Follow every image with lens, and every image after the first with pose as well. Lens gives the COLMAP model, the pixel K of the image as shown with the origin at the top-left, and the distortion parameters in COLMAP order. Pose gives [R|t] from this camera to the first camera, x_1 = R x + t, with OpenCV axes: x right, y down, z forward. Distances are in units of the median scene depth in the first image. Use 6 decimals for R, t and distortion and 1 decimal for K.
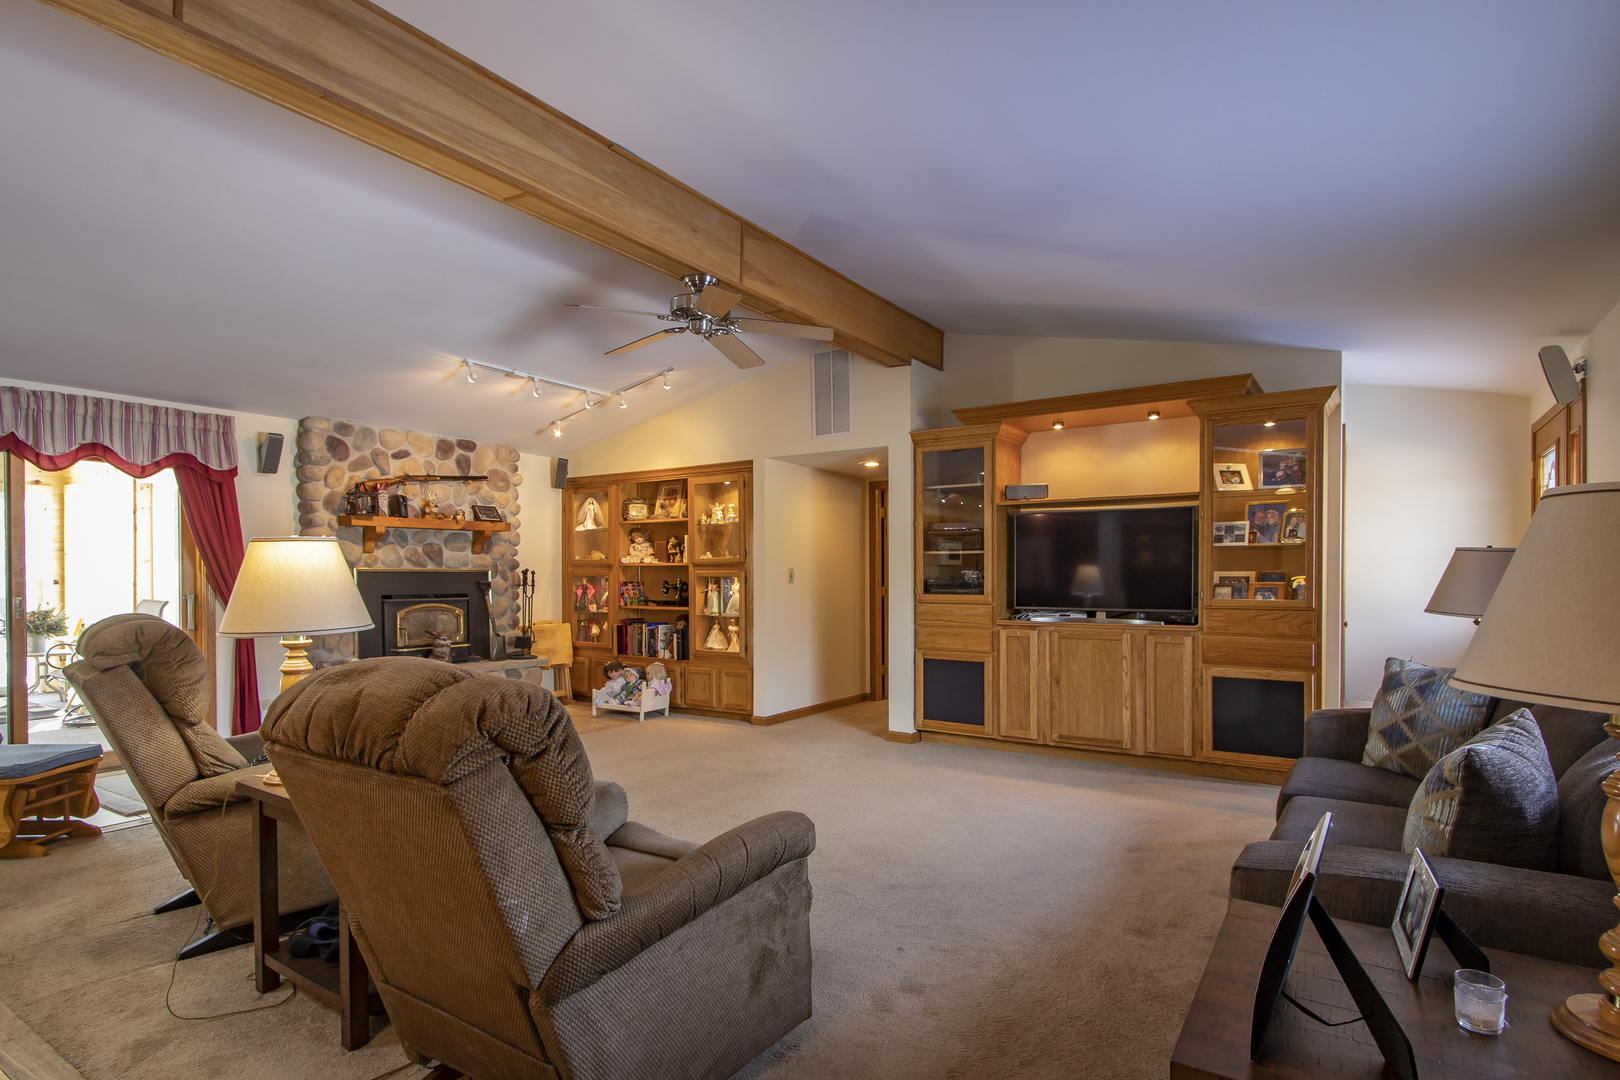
lens RADIAL K [[837.4, 0, 794.4], [0, 837.4, 590.8], [0, 0, 1]] dist [0.004586, -0.000400]
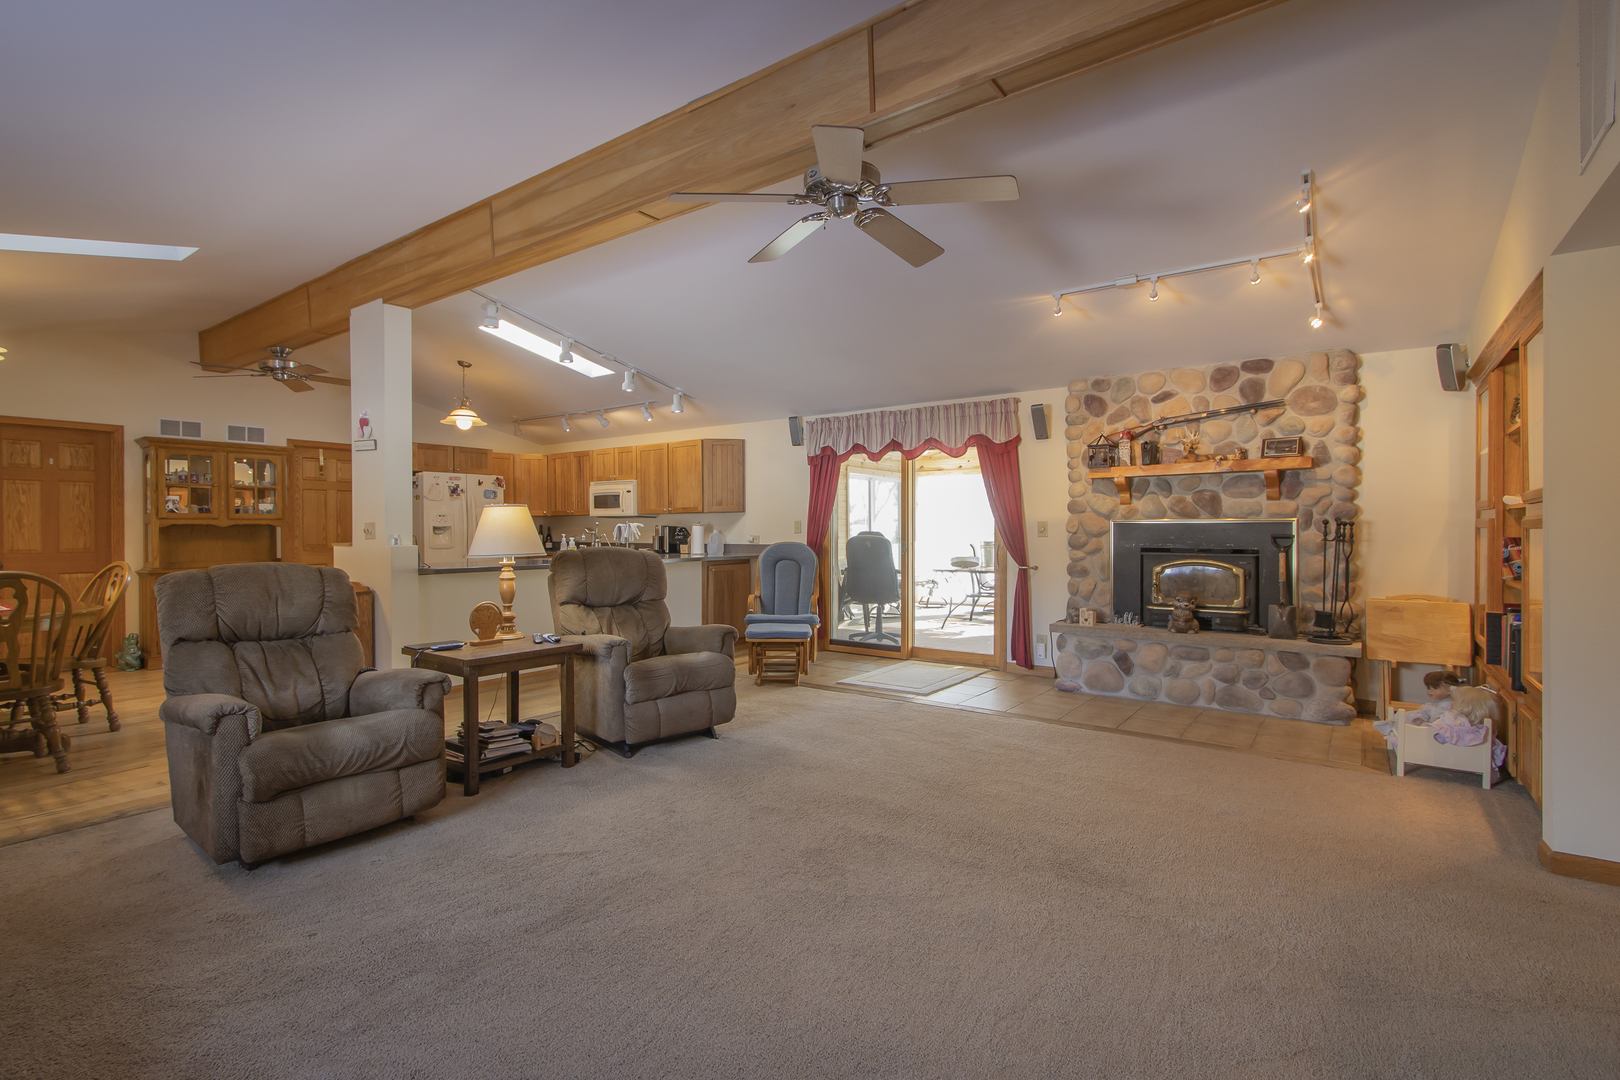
lens RADIAL K [[766.0, 0, 818.2], [0, 766.0, 528.6], [0, 0, 1]] dist [0.005262, -0.003792]
pose [[-0.039526, -0.001840, -0.999217, 0.410153], [-0.020789, 0.999783, -0.001019, -0.008813], [0.999002, 0.020732, -0.039556, 0.689831]]
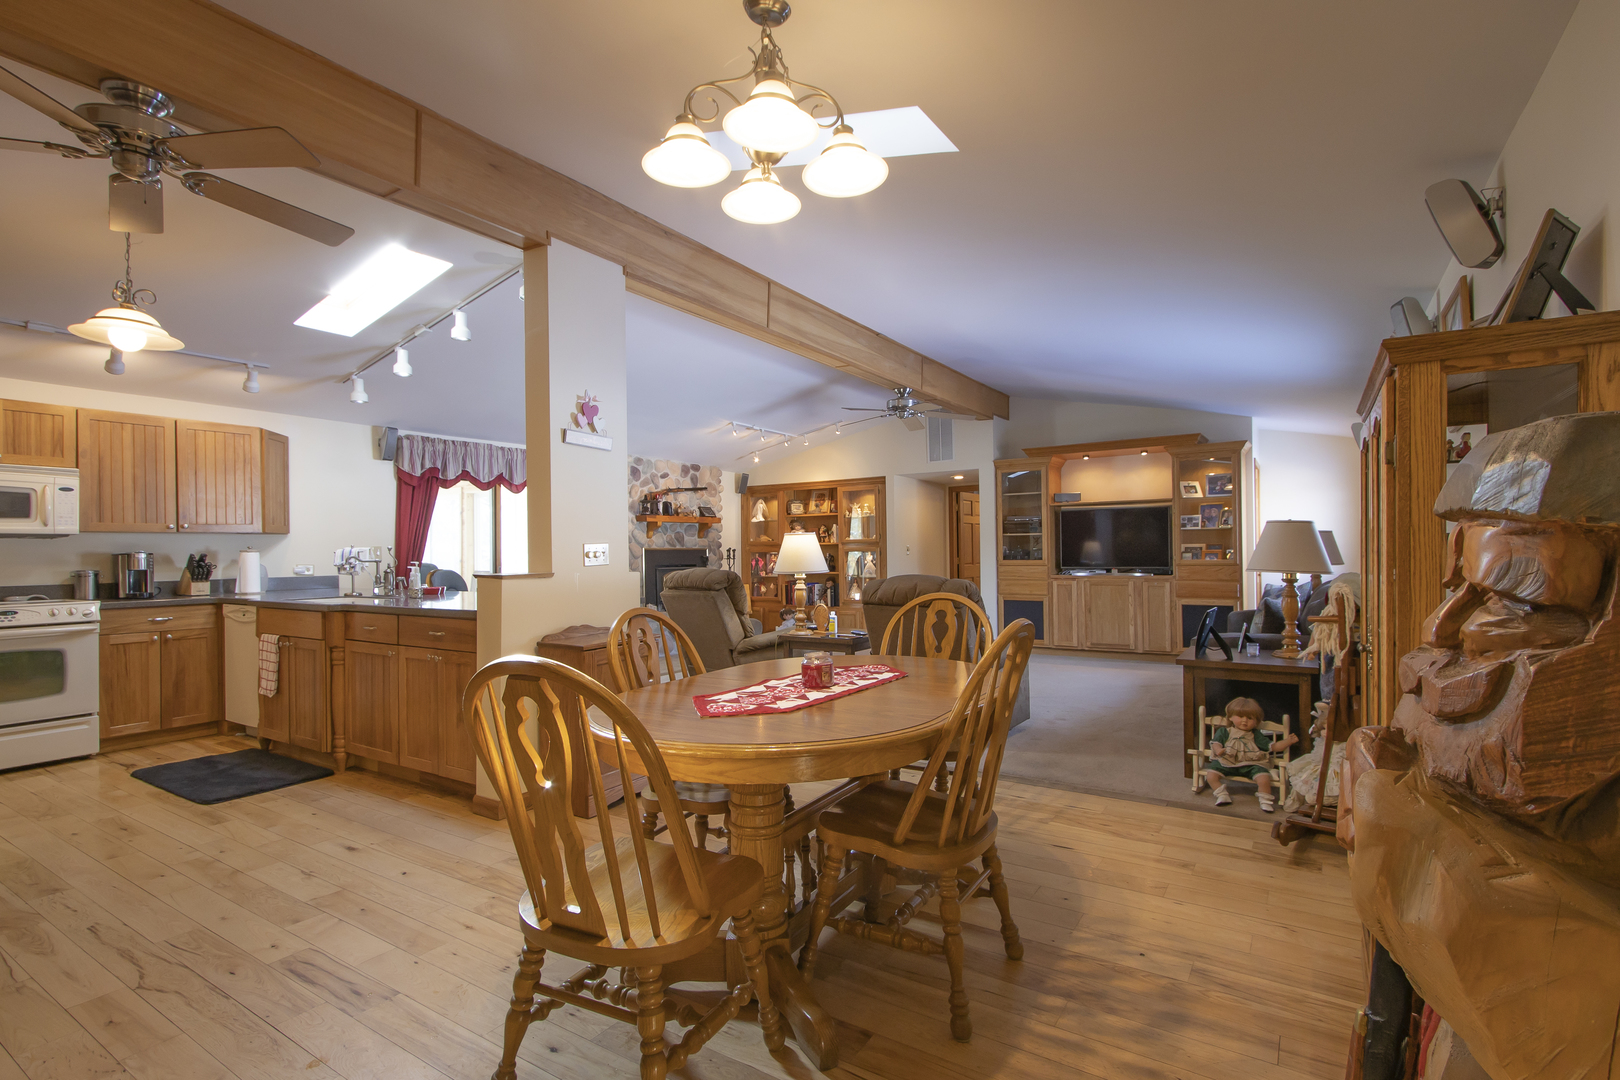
lens RADIAL K [[766.0, 0, 801.2], [0, 766.0, 550.5], [0, 0, 1]] dist [0.005262, -0.003792]
pose [[0.999933, -0.009960, 0.005891, -0.234127], [0.010098, 0.999665, -0.023832, 0.015760], [-0.005651, 0.023890, 0.999699, -0.459978]]
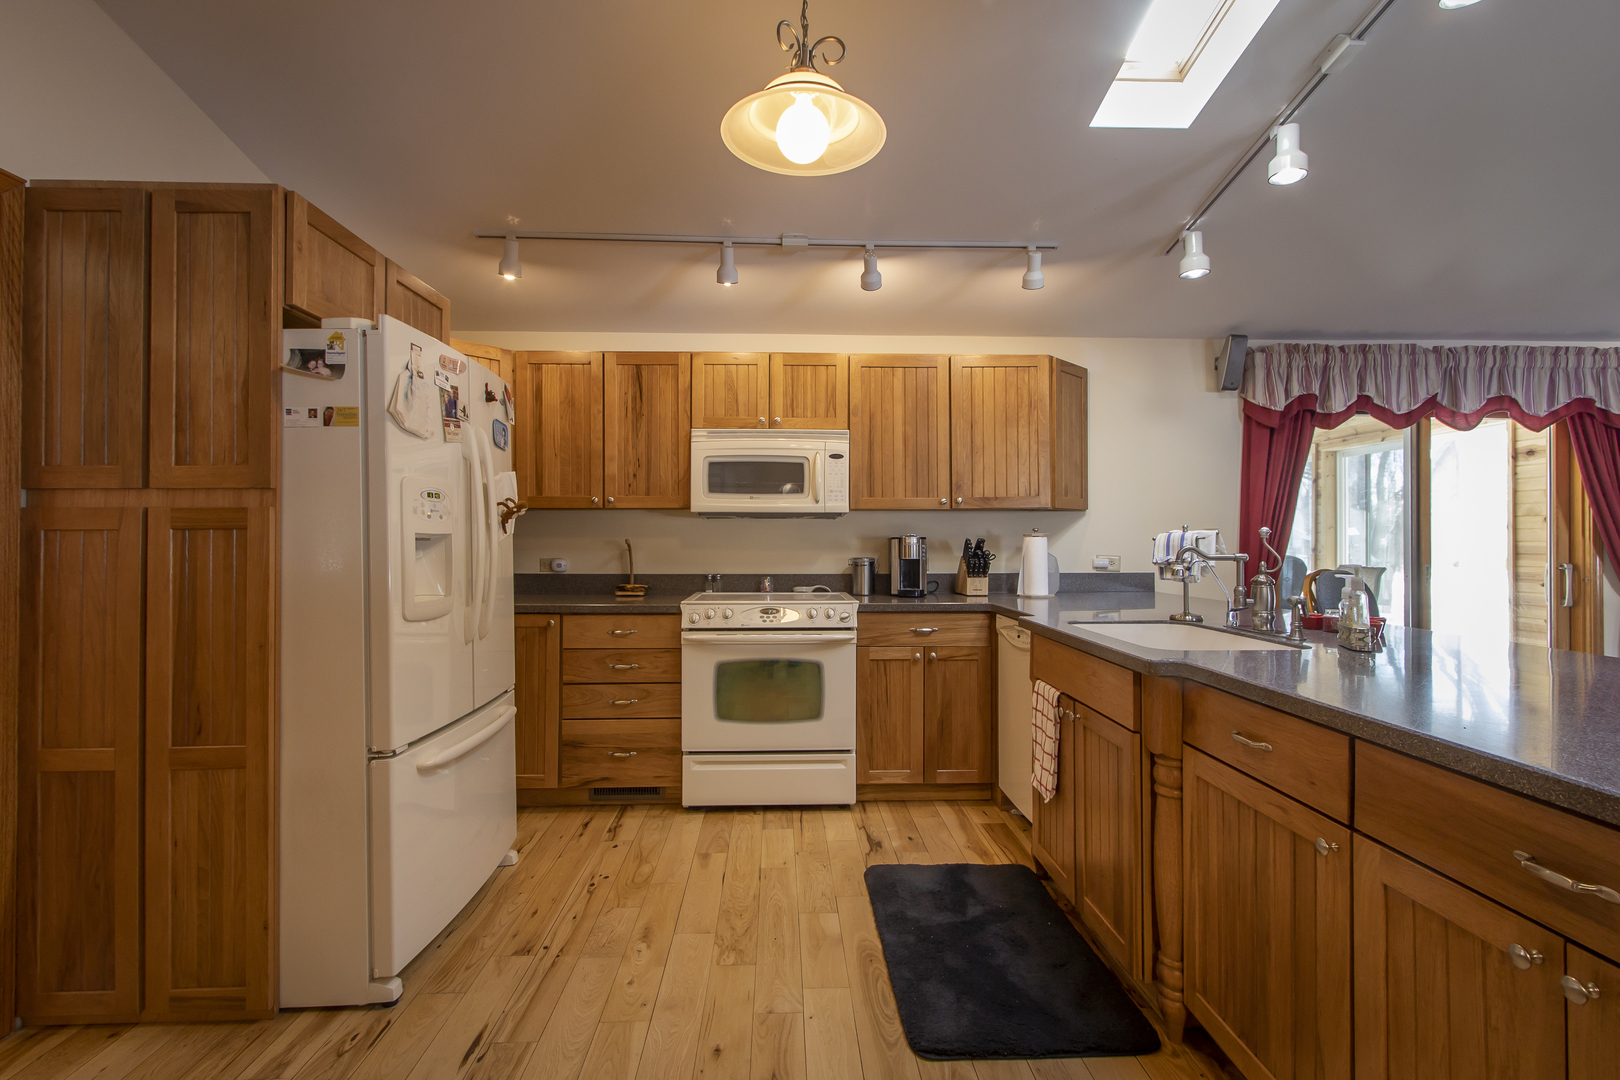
lens RADIAL K [[766.0, 0, 807.7], [0, 766.0, 533.8], [0, 0, 1]] dist [0.005262, -0.003792]
pose [[0.583515, -0.004548, -0.812089, -0.477743], [-0.019770, 0.999608, -0.019804, 0.003306], [0.811861, 0.027611, 0.583197, -0.070344]]
